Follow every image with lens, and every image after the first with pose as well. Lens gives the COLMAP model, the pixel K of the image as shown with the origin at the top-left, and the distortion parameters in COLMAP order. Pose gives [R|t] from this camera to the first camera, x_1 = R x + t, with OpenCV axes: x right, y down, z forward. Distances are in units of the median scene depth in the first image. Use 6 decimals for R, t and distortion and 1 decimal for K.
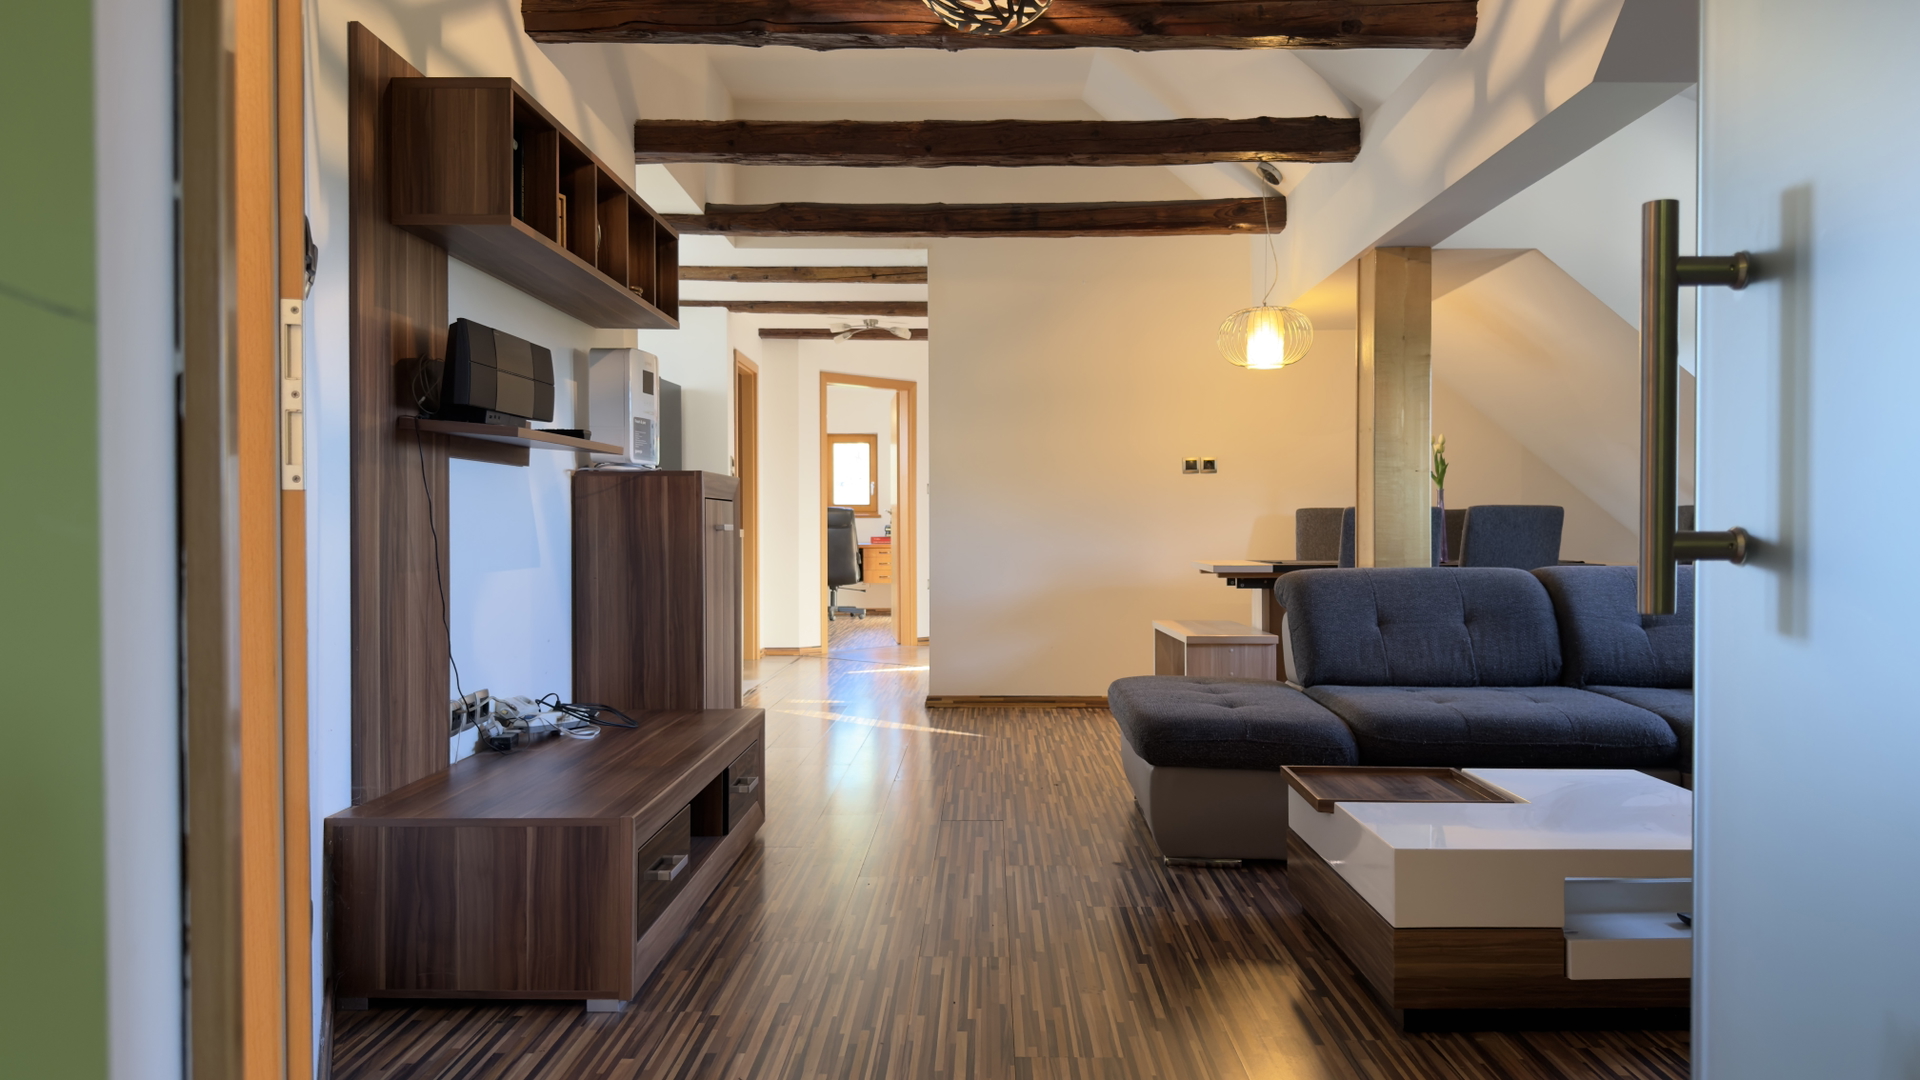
lens RADIAL K [[1337.4, 0, 960.0], [0, 1337.4, 540.0], [0, 0, 1]] dist [0.165445, -0.375427]
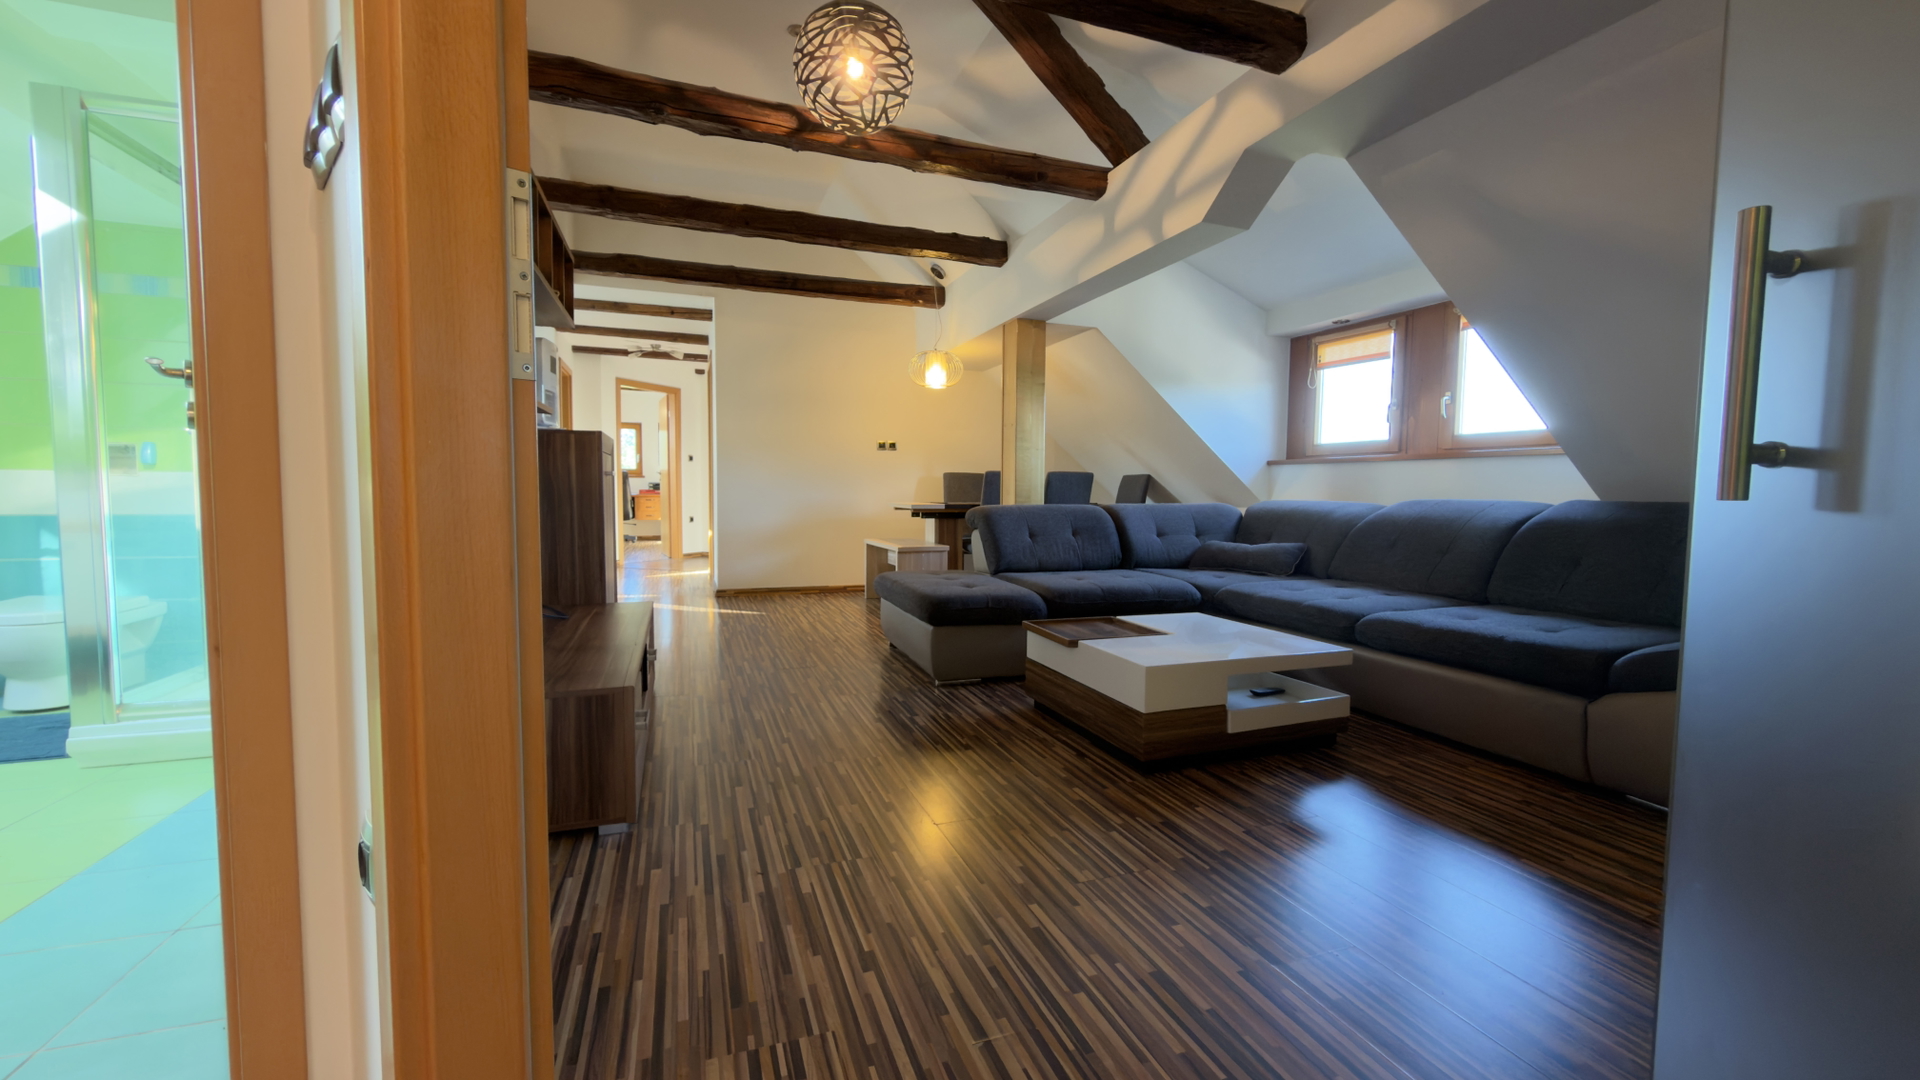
lens RADIAL K [[762.3, 0, 954.2], [0, 762.3, 534.6], [0, 0, 1]] dist [-0.000840, -0.000069]
pose [[0.932171, -0.010237, 0.361872, -0.118197], [-0.007444, 0.998847, 0.047429, 0.012582], [-0.361941, -0.046906, 0.931020, 0.116441]]
